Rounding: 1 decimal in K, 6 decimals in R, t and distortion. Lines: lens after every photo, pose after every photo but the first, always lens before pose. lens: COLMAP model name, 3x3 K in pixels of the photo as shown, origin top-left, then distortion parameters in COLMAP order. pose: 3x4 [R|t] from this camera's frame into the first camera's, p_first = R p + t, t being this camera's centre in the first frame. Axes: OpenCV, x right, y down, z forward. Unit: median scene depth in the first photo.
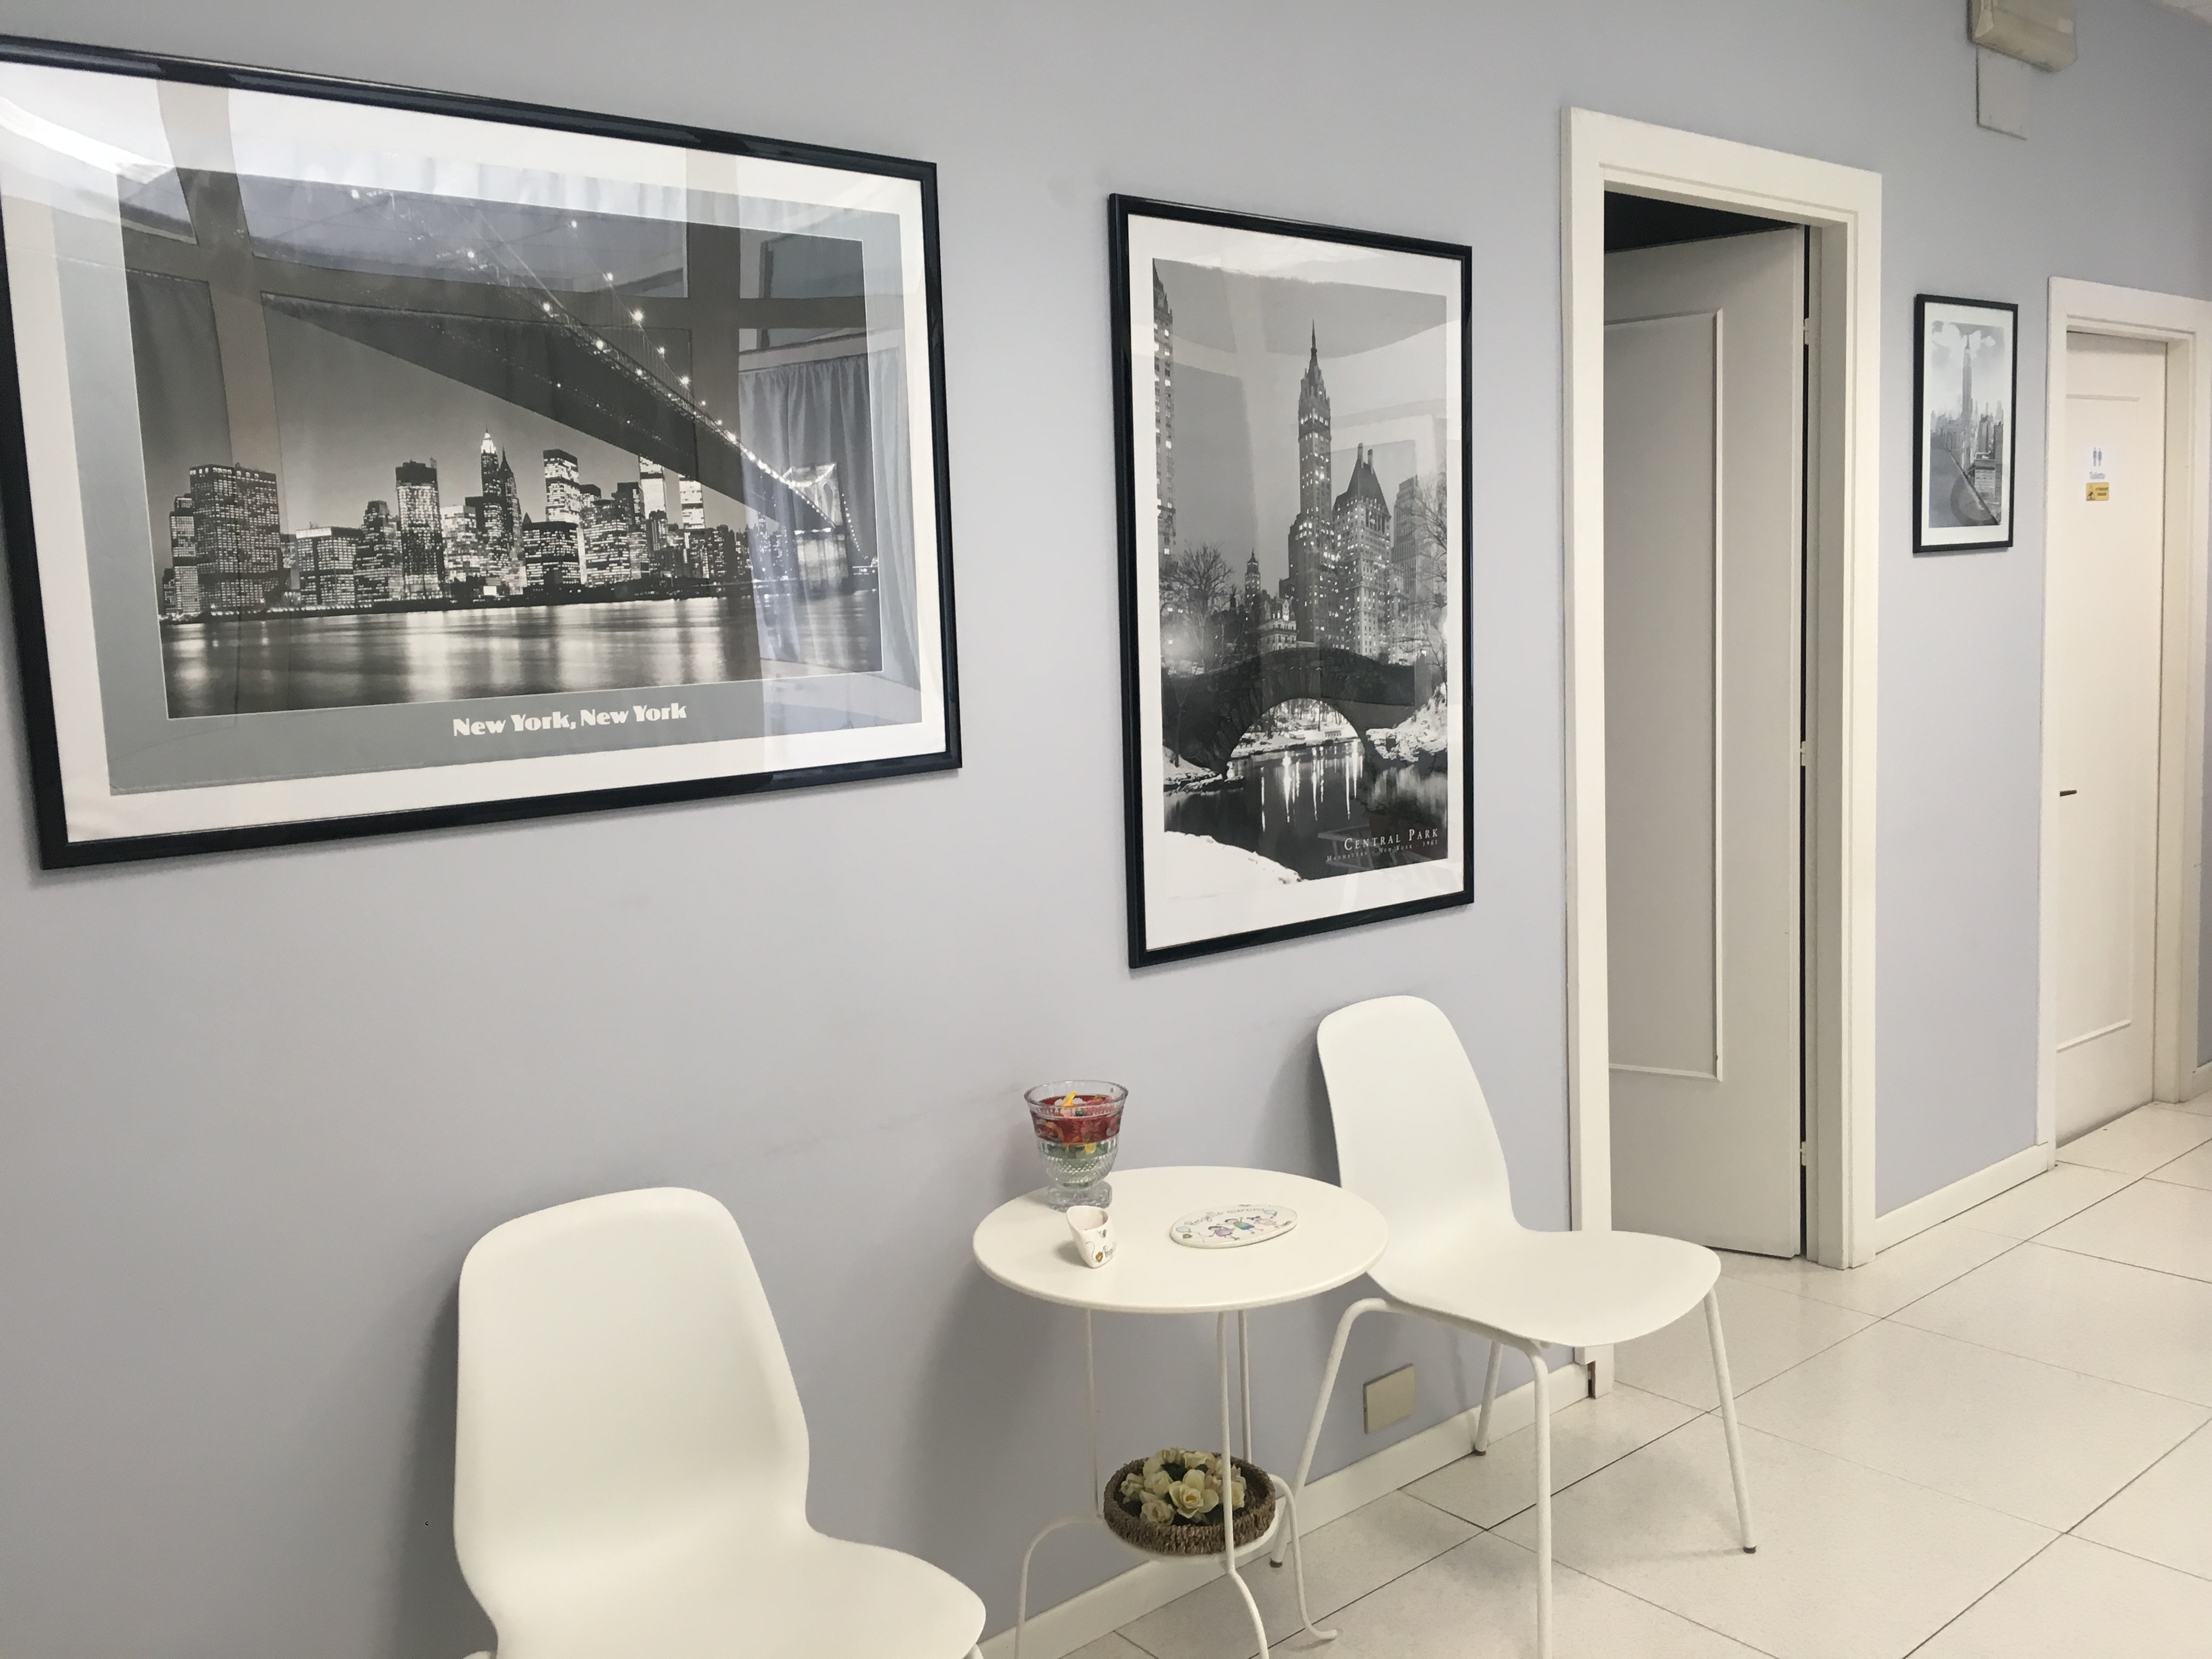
lens RADIAL K [[1886.8, 0, 1102.8], [0, 1886.8, 837.2], [0, 0, 1]] dist [0.067911, -0.004927]
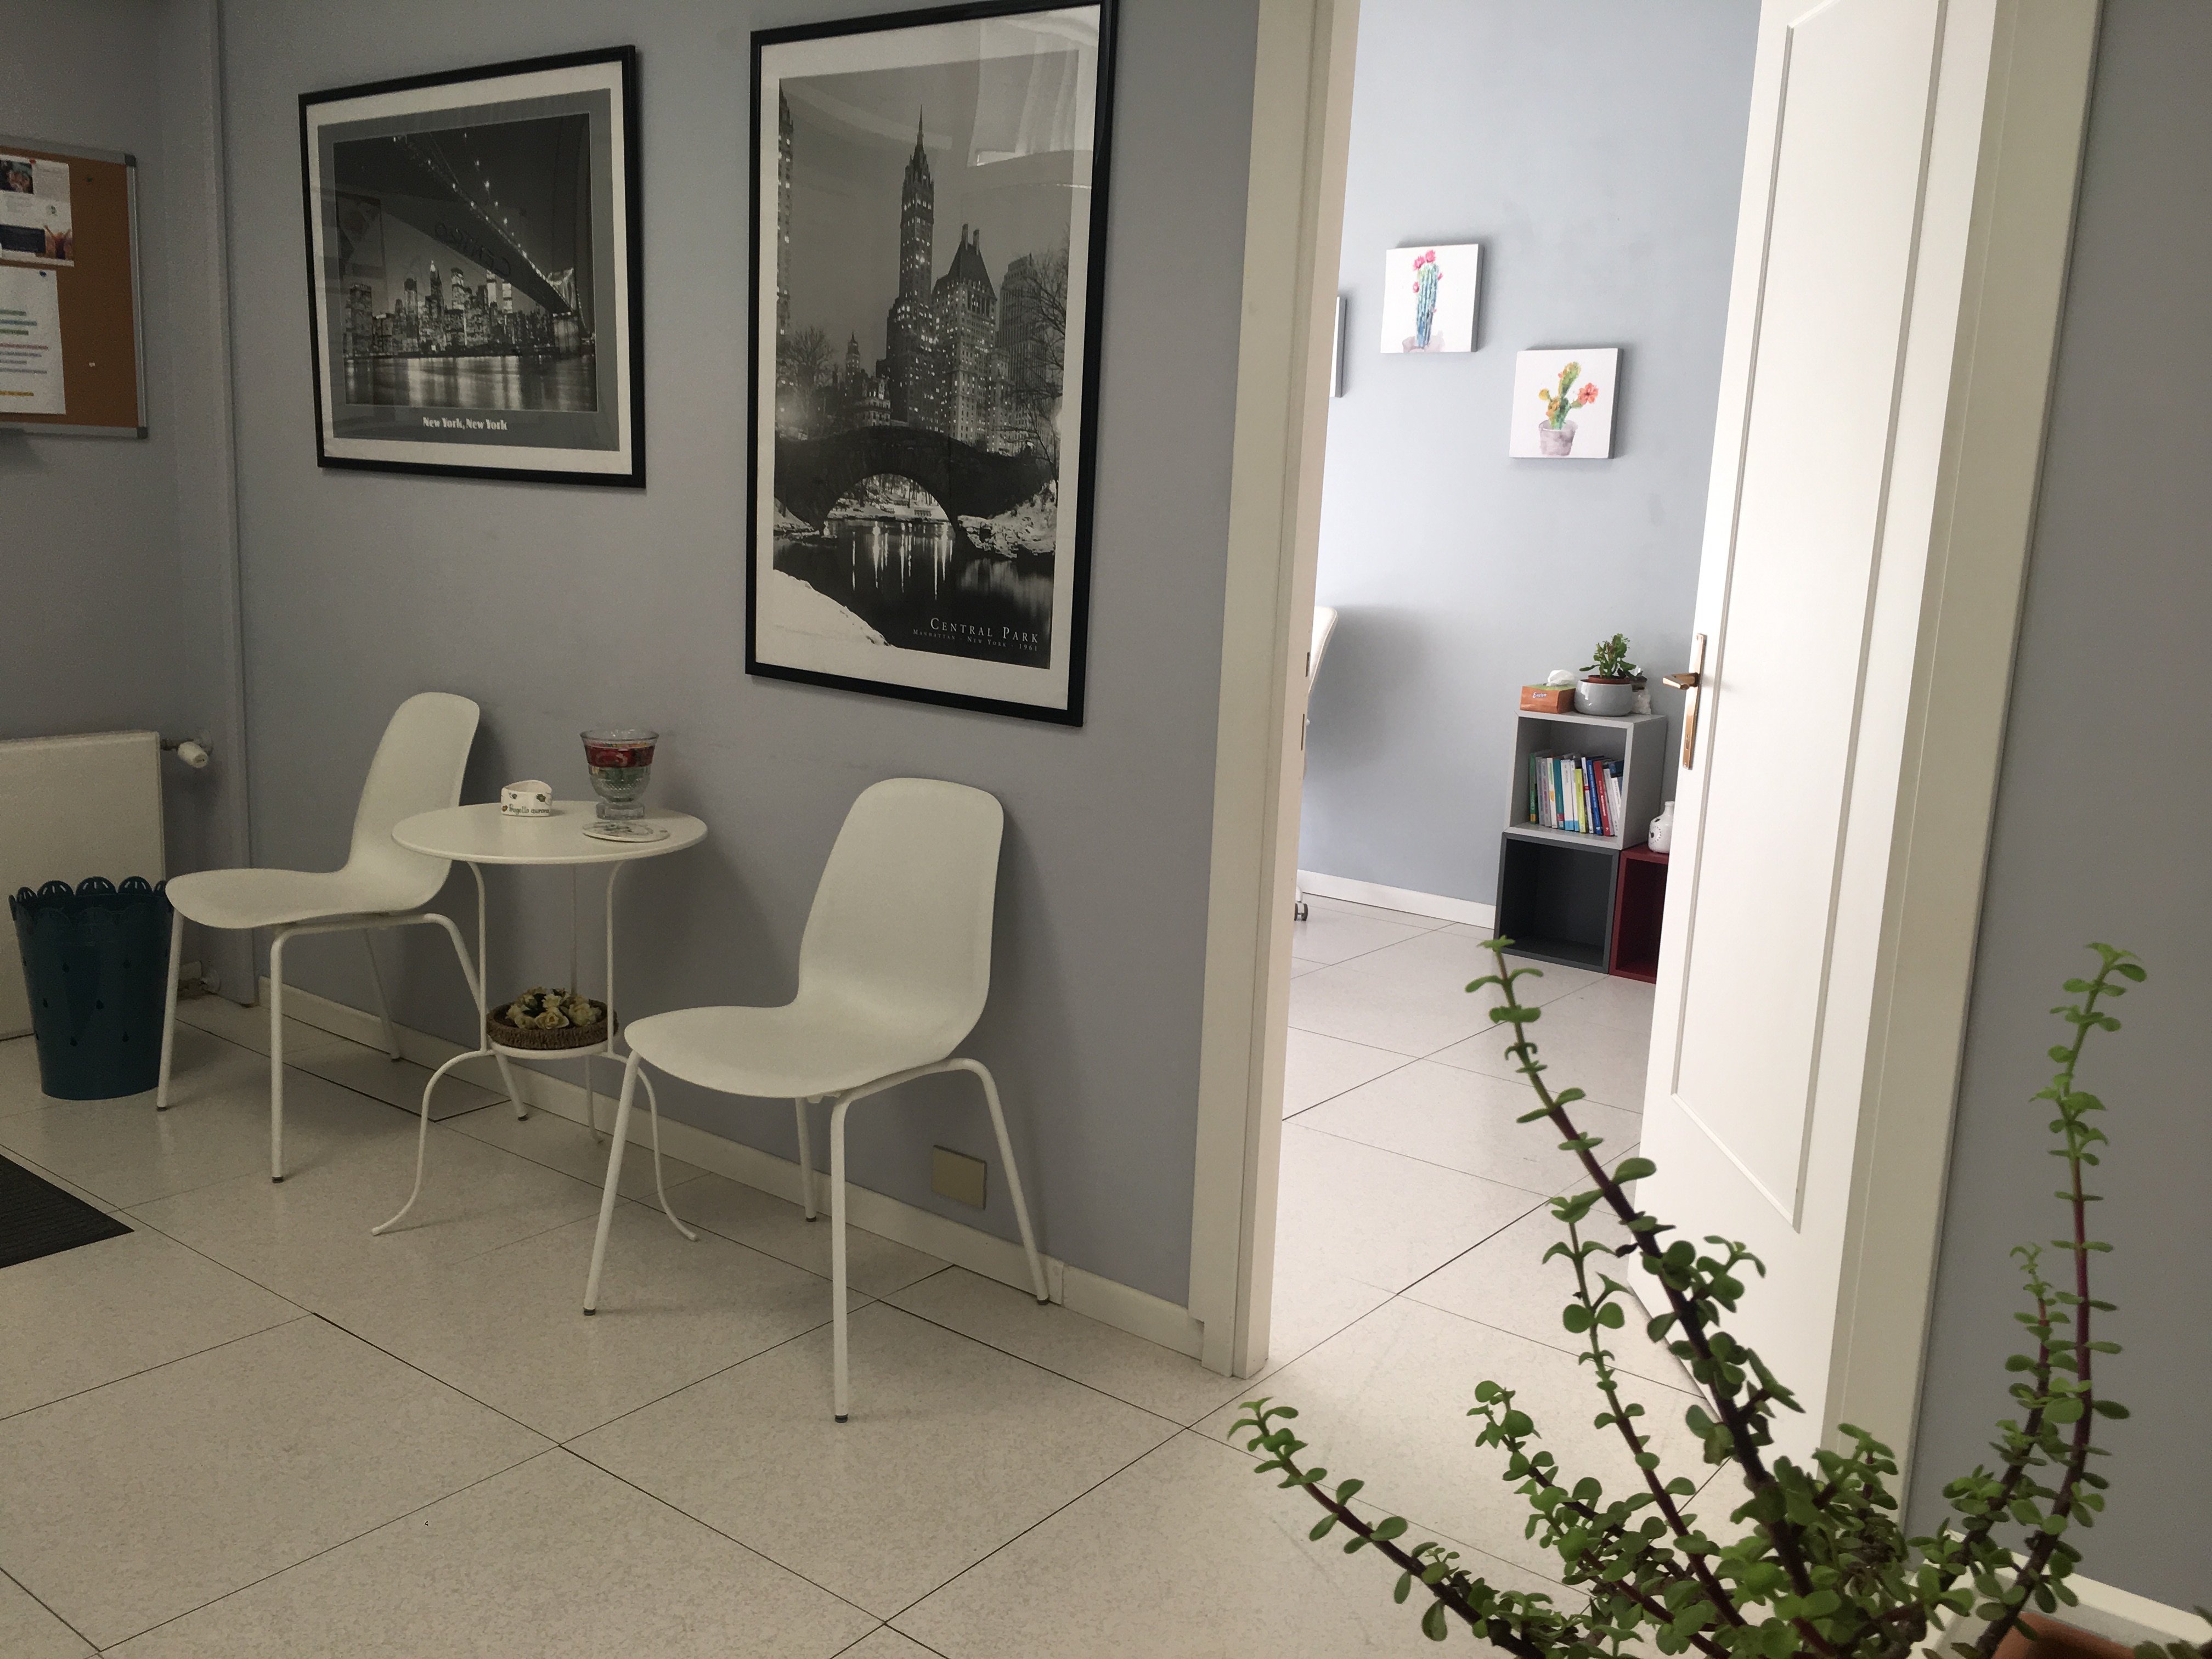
lens RADIAL K [[1886.8, 0, 1112.0], [0, 1886.8, 821.6], [0, 0, 1]] dist [0.067911, -0.004927]
pose [[0.207475, 0.231629, -0.950422, 1.296669], [-0.169213, 0.965415, 0.198345, -0.126763], [0.963494, 0.119672, 0.239495, 0.958154]]
